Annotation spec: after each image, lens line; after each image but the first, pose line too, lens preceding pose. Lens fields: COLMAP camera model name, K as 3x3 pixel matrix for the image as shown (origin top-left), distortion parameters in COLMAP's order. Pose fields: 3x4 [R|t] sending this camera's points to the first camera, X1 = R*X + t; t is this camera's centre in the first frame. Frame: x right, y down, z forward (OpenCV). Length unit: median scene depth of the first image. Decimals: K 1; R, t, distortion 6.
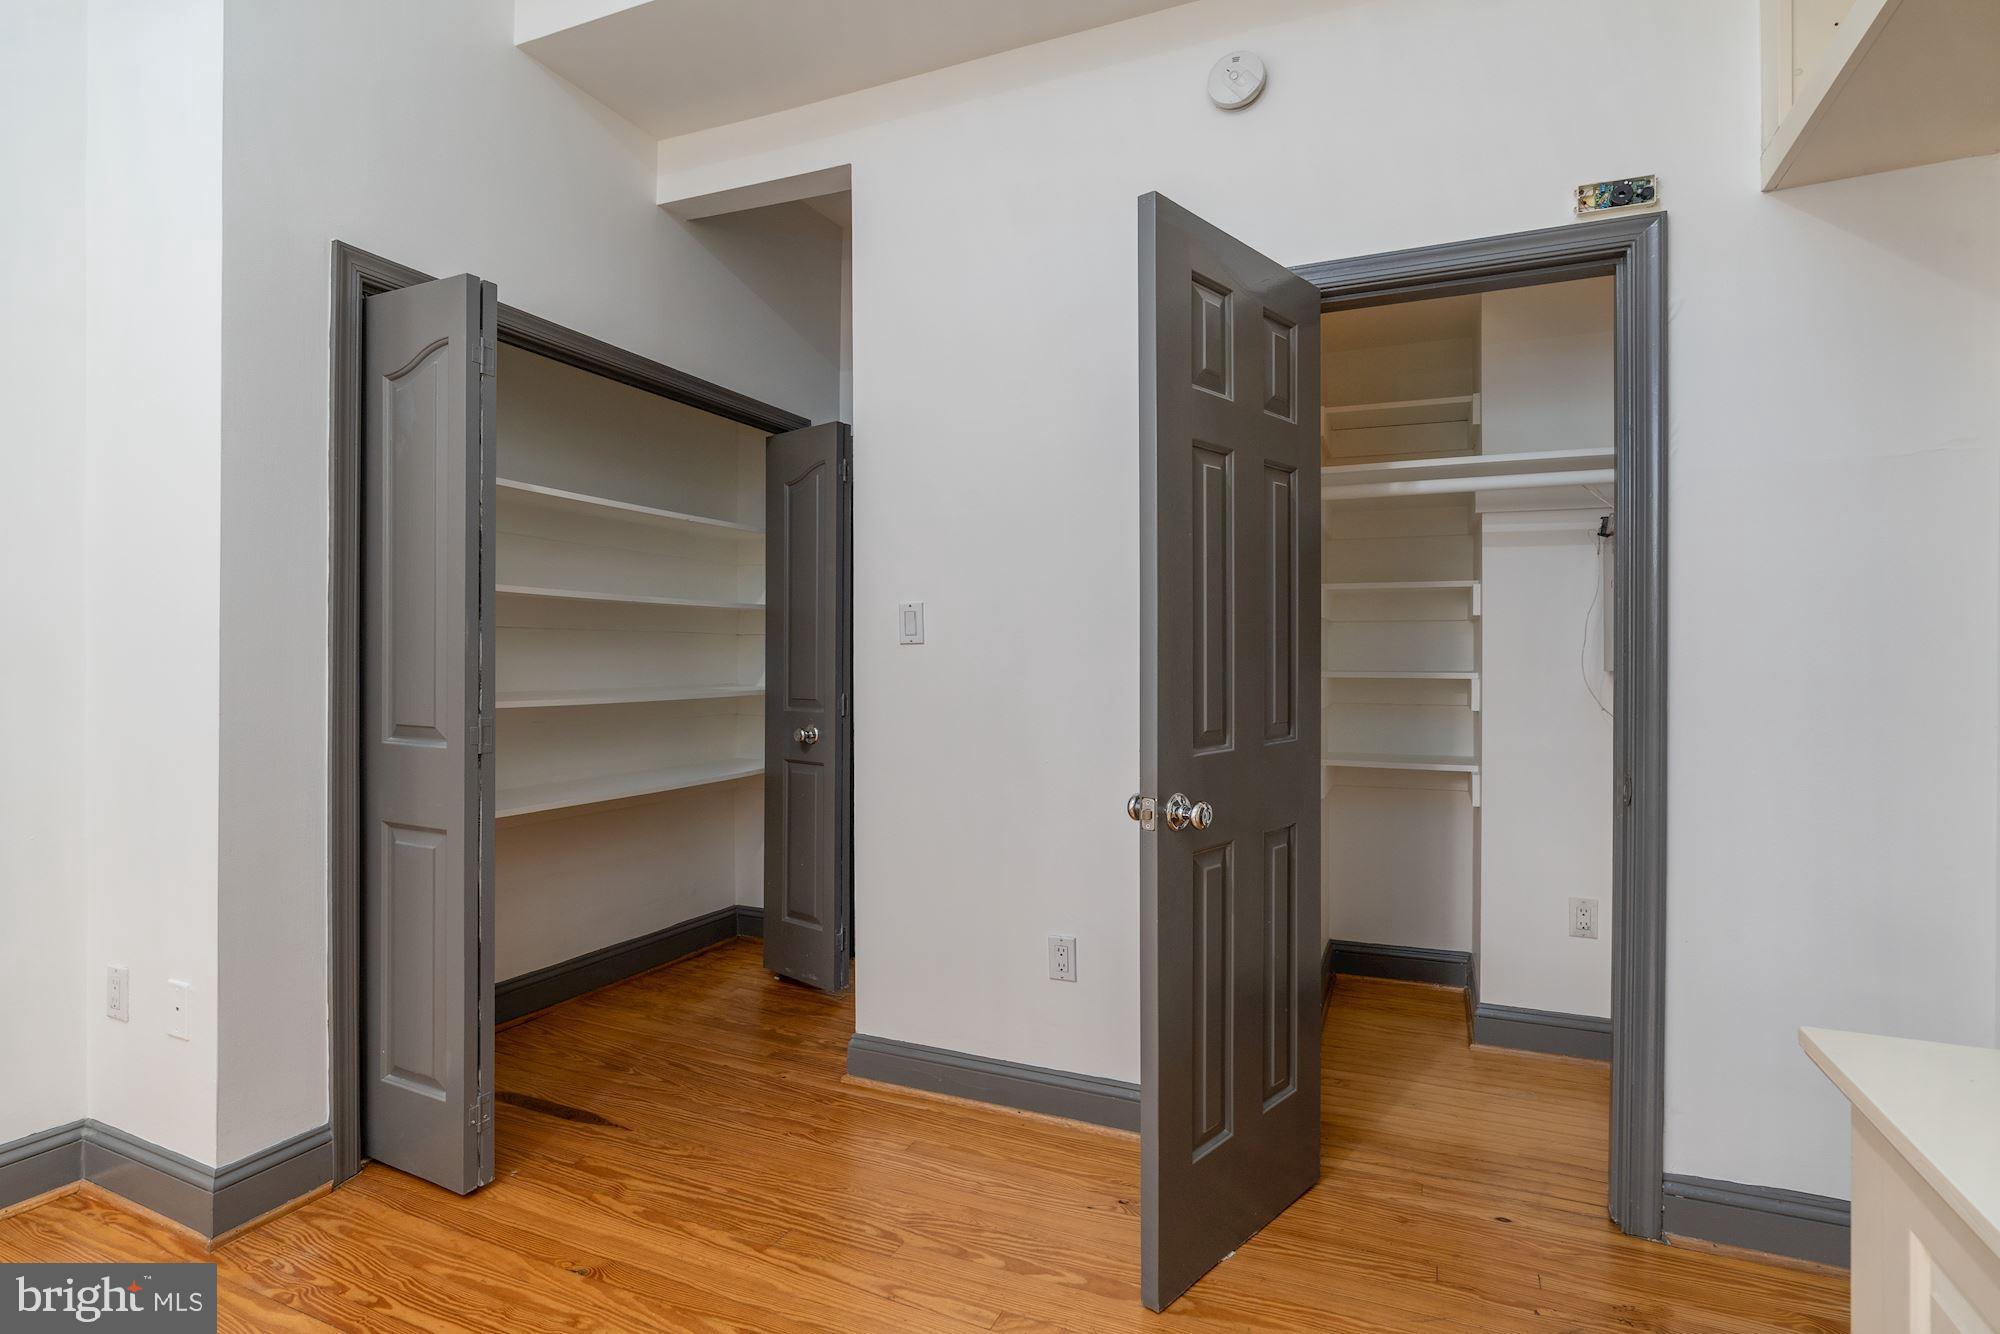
lens RADIAL K [[875.5, 0, 988.9], [0, 875.5, 668.5], [0, 0, 1]] dist [0.000478, 0.000245]
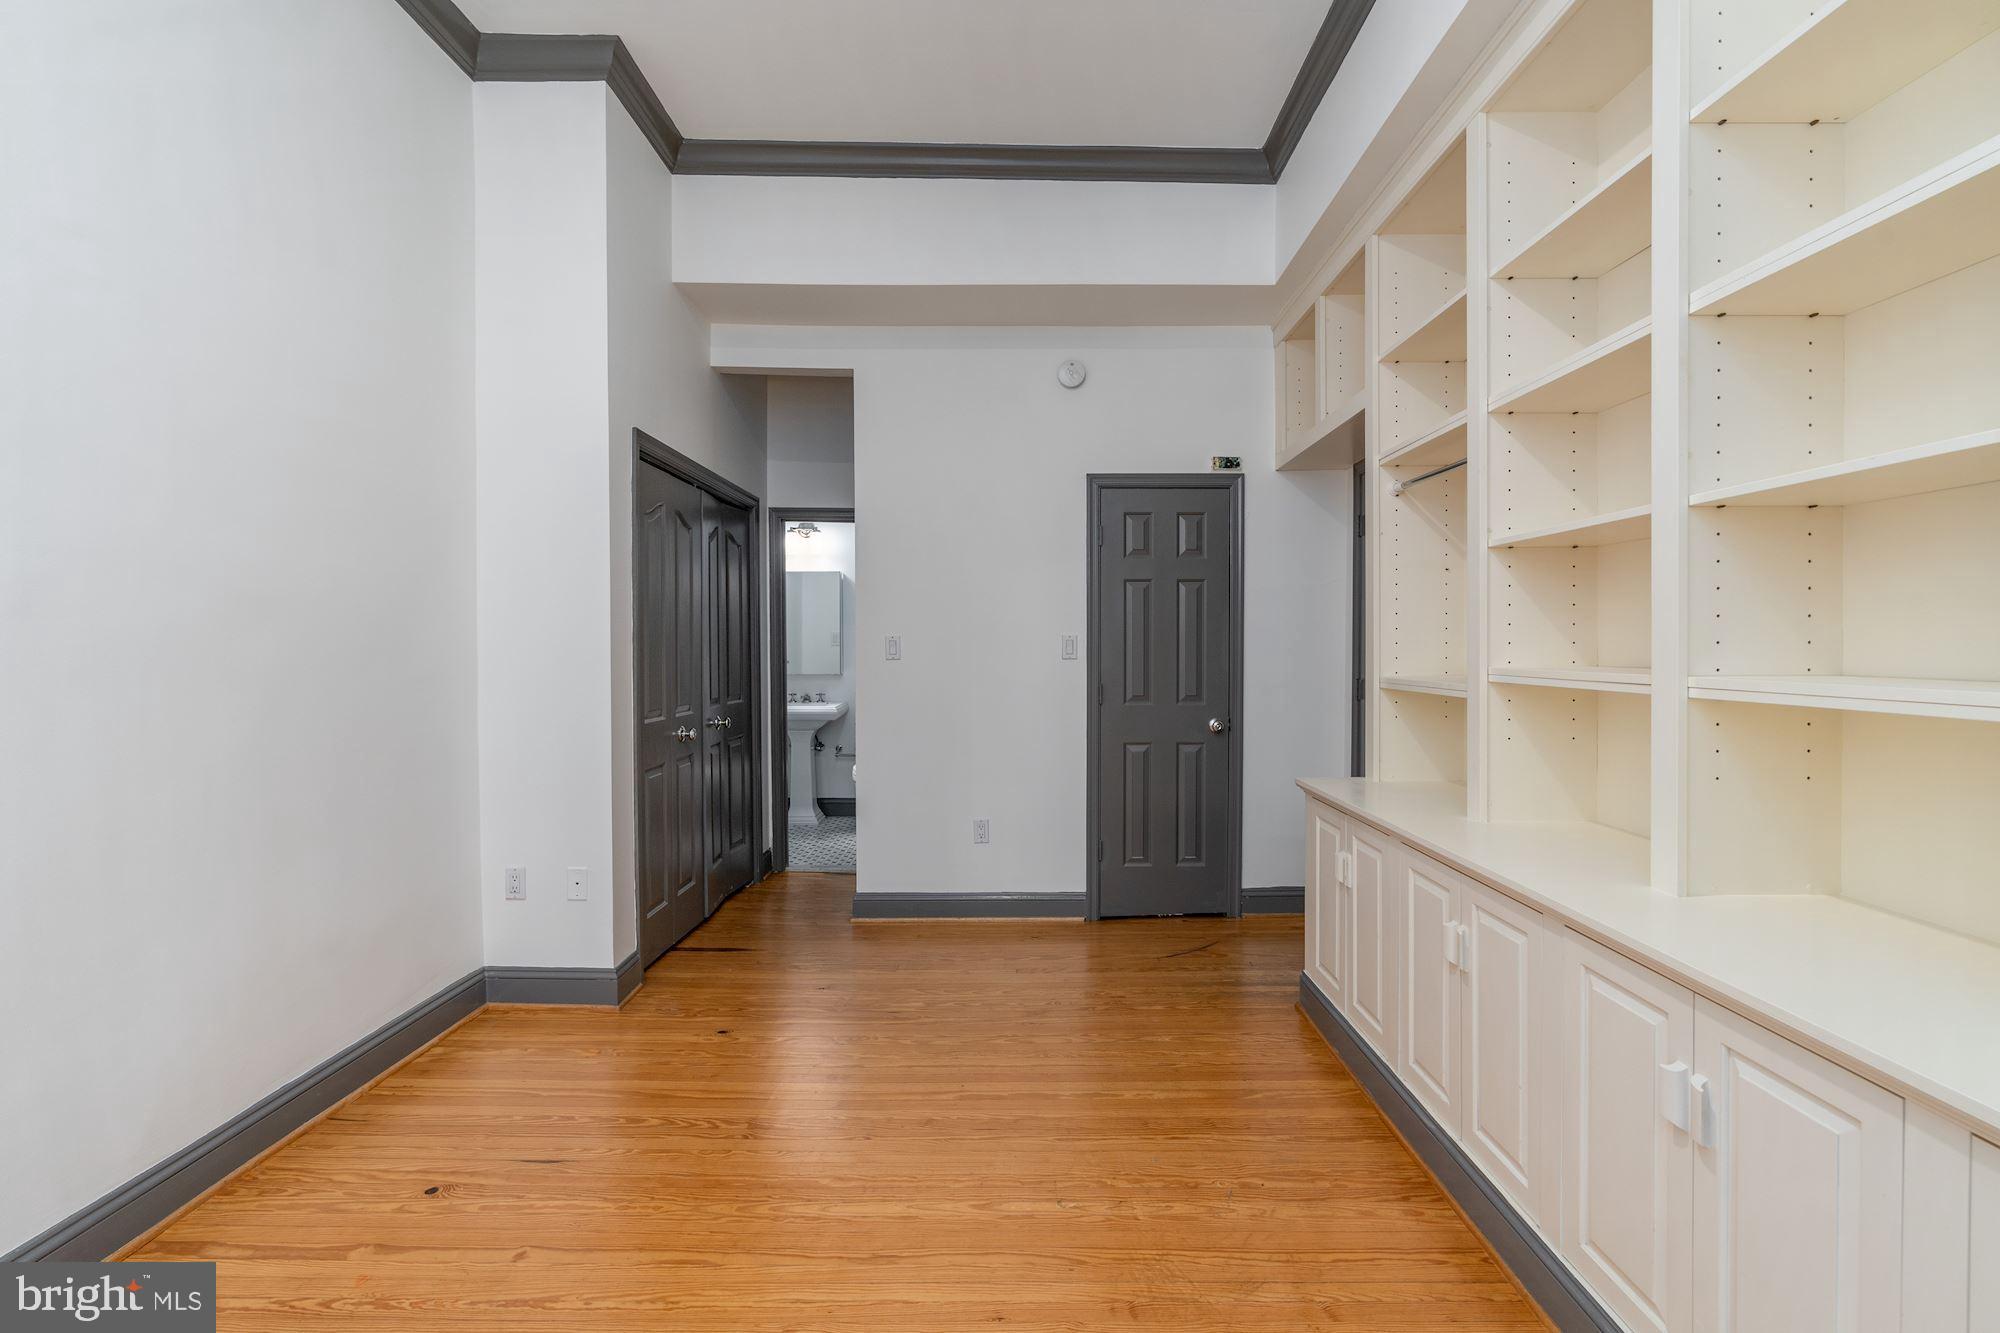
lens RADIAL K [[908.5, 0, 1002.9], [0, 908.5, 669.3], [0, 0, 1]] dist [-0.003481, -0.000127]
pose [[0.891214, -0.015977, 0.453301, -0.899837], [0.008101, 0.999781, 0.019312, -0.050423], [-0.453510, -0.013539, 0.891148, -0.867981]]
